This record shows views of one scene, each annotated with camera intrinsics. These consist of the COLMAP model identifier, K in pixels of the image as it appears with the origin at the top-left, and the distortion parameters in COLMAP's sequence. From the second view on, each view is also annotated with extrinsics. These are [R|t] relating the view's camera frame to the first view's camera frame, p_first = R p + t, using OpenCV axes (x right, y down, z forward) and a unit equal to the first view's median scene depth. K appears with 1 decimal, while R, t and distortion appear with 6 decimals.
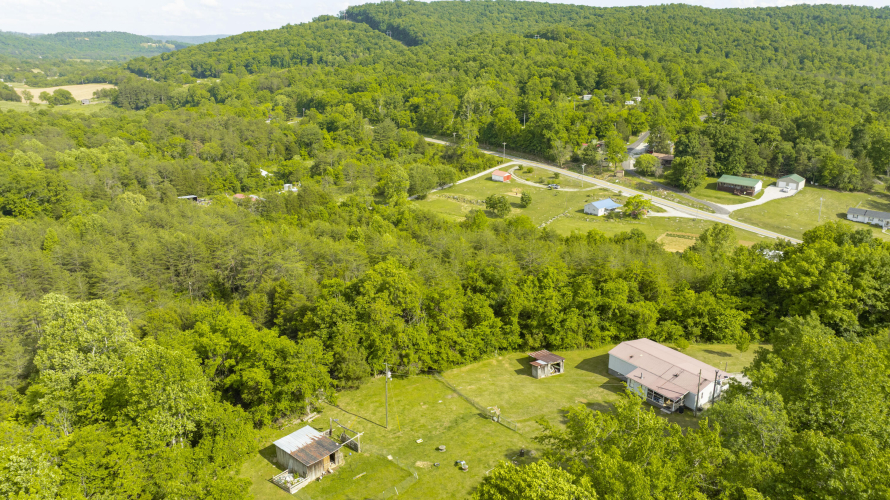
lens RADIAL K [[628.2, 0, 448.3], [0, 628.2, 246.3], [0, 0, 1]] dist [-0.028295, 0.002671]
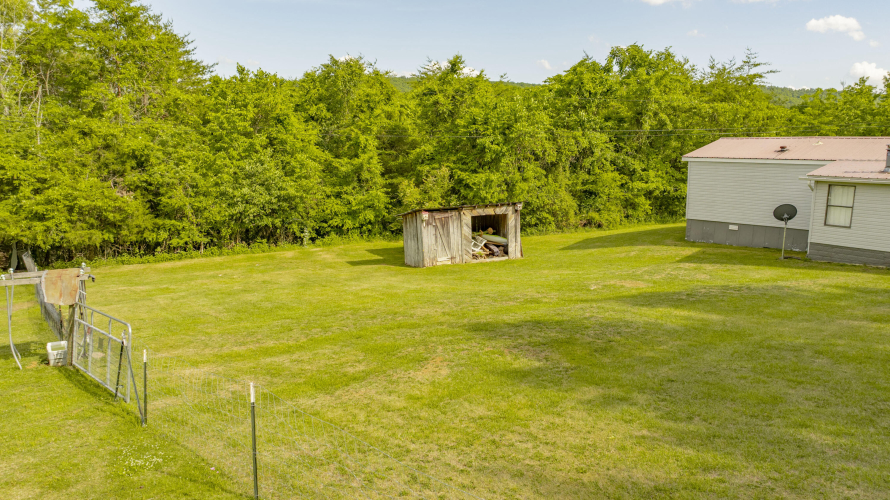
lens RADIAL K [[628.2, 0, 448.3], [0, 628.2, 246.3], [0, 0, 1]] dist [-0.028295, 0.002671]
pose [[0.996400, -0.023812, 0.081359, 0.123053], [0.035318, 0.989083, -0.143063, 0.224359], [-0.077065, 0.145421, 0.986364, 0.691809]]
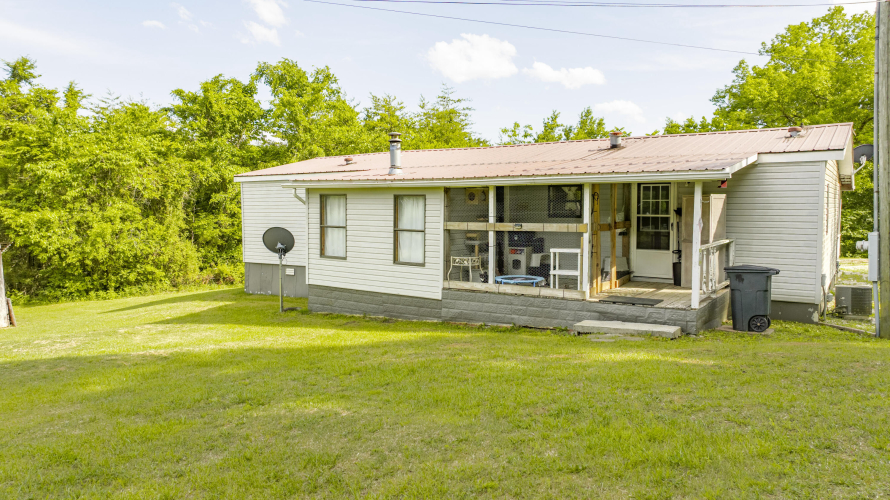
lens RADIAL K [[628.2, 0, 448.3], [0, 628.2, 246.3], [0, 0, 1]] dist [-0.028295, 0.002671]
pose [[0.946735, -0.022260, 0.321243, 0.237135], [0.102794, 0.966304, -0.235986, 0.224655], [-0.305165, 0.256438, 0.917123, 0.747582]]
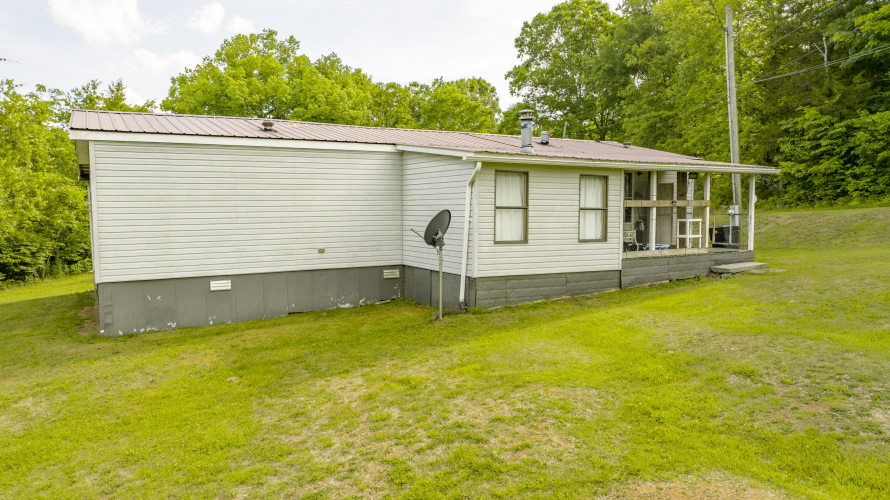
lens RADIAL K [[628.2, 0, 448.3], [0, 628.2, 246.3], [0, 0, 1]] dist [-0.028295, 0.002671]
pose [[0.134360, -0.065779, 0.988747, 0.147277], [0.313388, 0.949402, 0.020575, 0.190862], [-0.940072, 0.307097, 0.148176, 0.860852]]
